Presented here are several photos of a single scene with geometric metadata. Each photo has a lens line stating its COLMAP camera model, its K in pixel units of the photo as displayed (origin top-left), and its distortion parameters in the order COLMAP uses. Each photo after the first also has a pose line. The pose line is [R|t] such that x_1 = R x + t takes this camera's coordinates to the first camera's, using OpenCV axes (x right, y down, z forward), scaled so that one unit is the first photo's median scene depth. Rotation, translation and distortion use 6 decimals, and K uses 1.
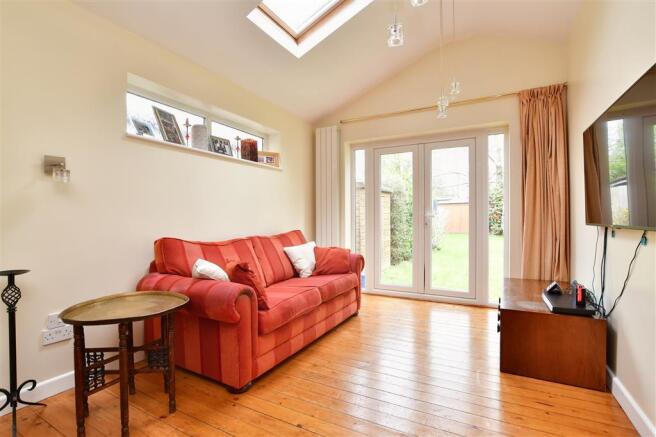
lens RADIAL K [[312.4, 0, 327.5], [0, 312.4, 219.2], [0, 0, 1]] dist [-0.005451, -0.000311]
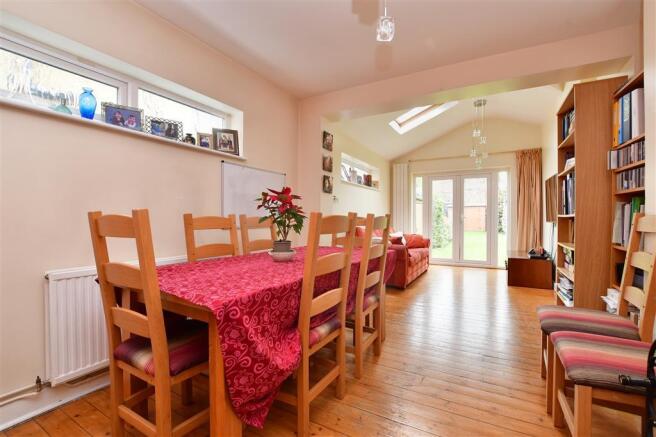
lens RADIAL K [[296.5, 0, 329.4], [0, 296.5, 218.5], [0, 0, 1]] dist [-0.000581, 0.000376]
pose [[0.999964, 0.007941, -0.002917, -0.460789], [-0.007948, 0.999965, -0.002424, 0.006288], [0.002898, 0.002447, 0.999993, -0.723245]]
